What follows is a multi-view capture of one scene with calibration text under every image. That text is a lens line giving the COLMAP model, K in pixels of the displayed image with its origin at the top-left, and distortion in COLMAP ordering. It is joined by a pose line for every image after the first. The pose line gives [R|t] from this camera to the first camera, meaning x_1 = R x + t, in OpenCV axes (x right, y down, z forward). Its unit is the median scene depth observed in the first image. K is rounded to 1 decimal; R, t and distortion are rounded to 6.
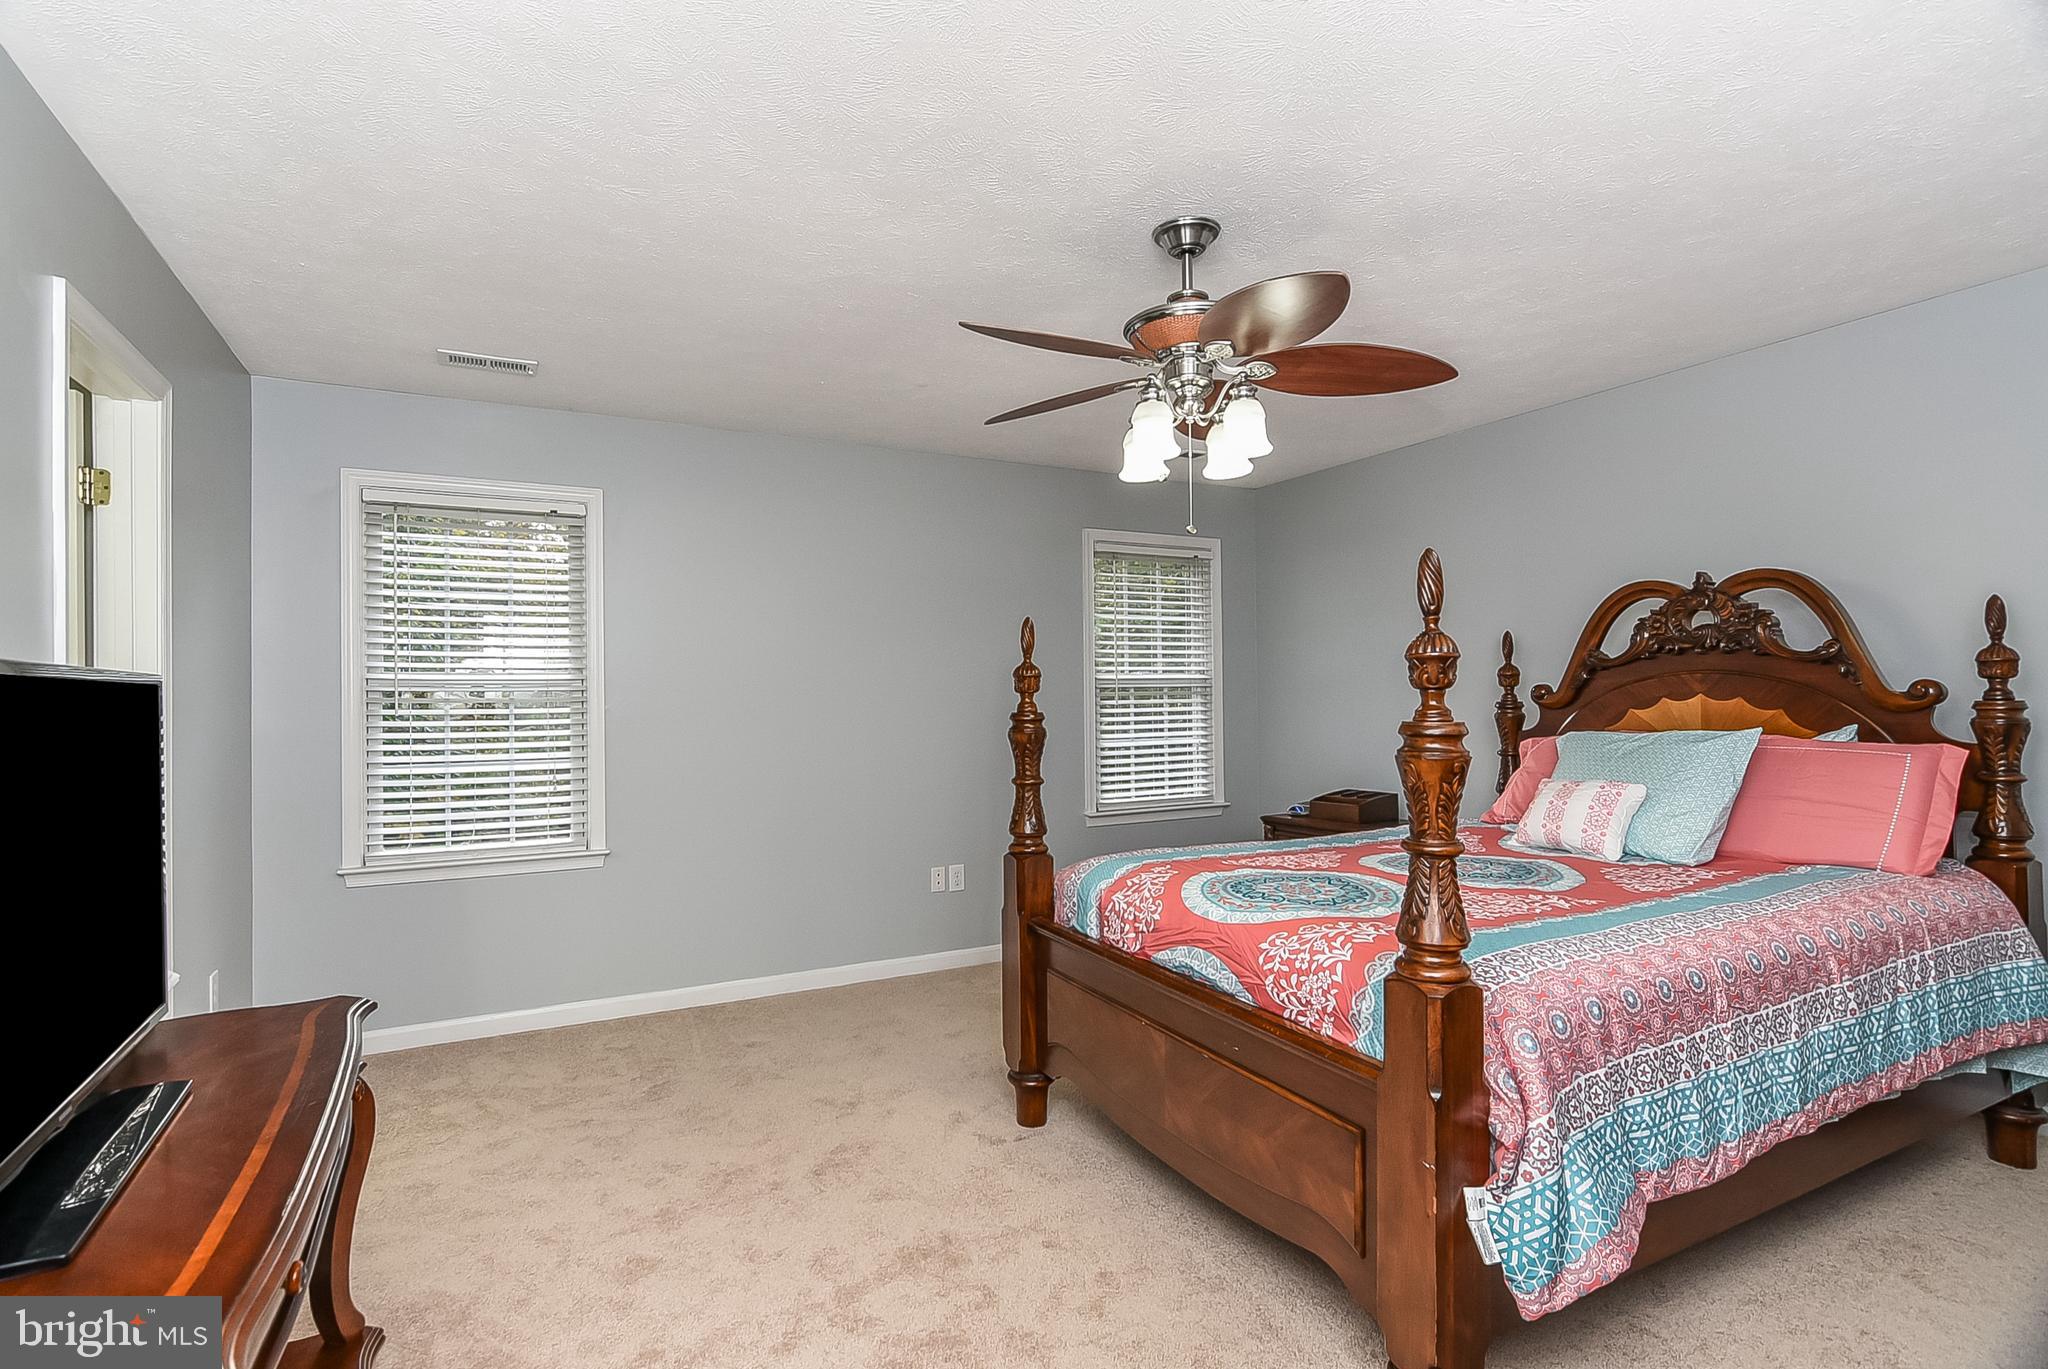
lens RADIAL K [[993.0, 0, 1053.0], [0, 993.0, 676.5], [0, 0, 1]] dist [-0.000481, 0.000193]
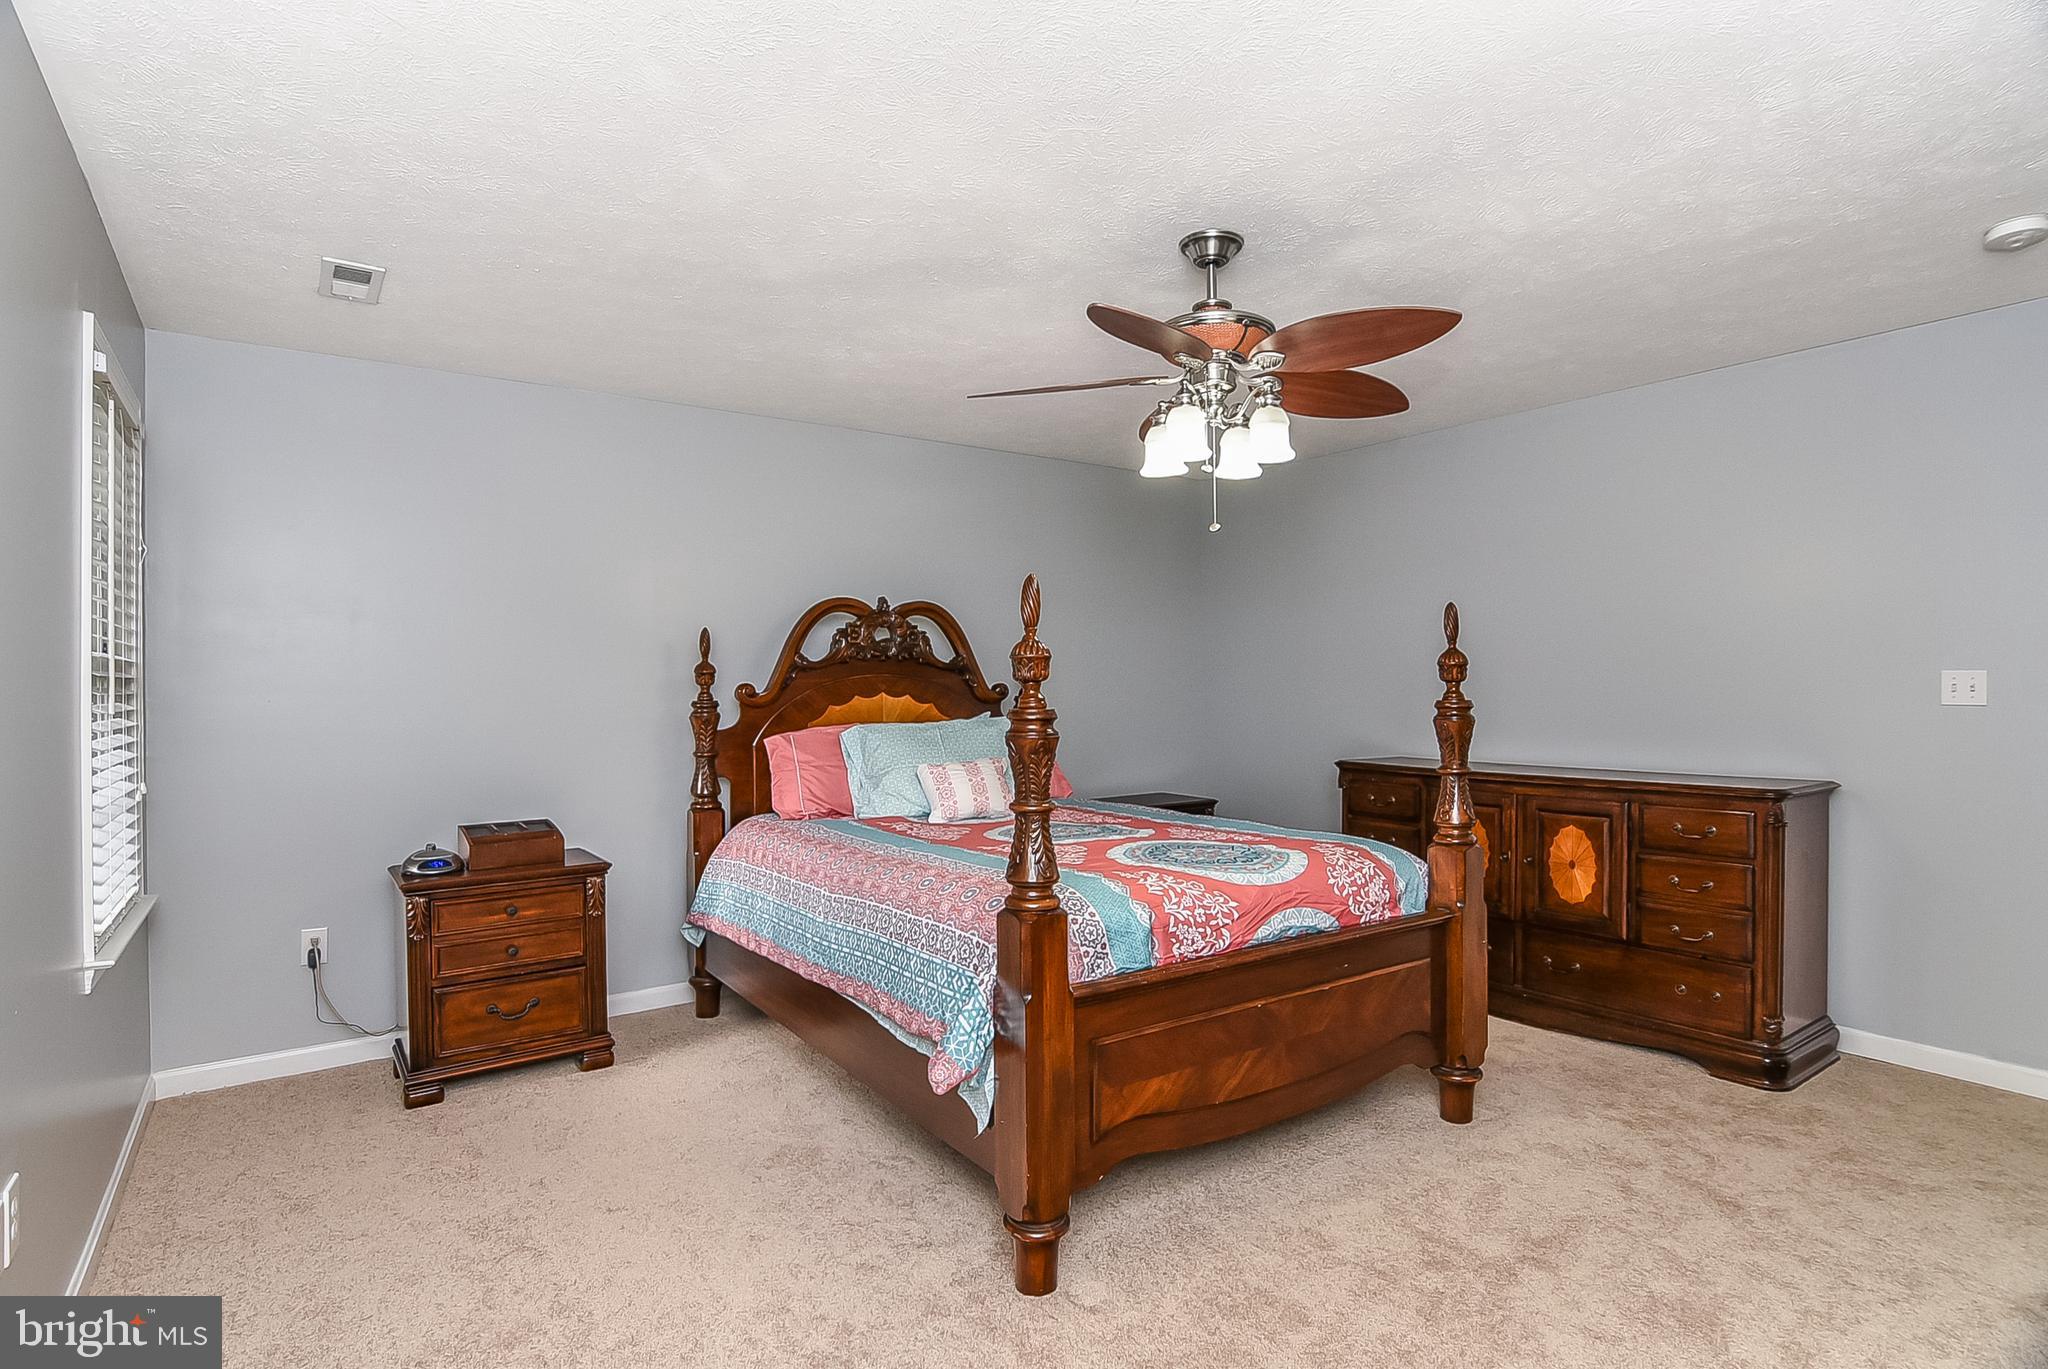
lens RADIAL K [[1007.4, 0, 1024.0], [0, 1007.4, 684.5], [0, 0, 1]] dist [-0.032020, 0.000171]
pose [[-0.102547, 0.015287, 0.994611, -0.745330], [-0.011337, 0.999799, -0.016536, 0.030100], [-0.994664, -0.012972, -0.102354, 1.093989]]
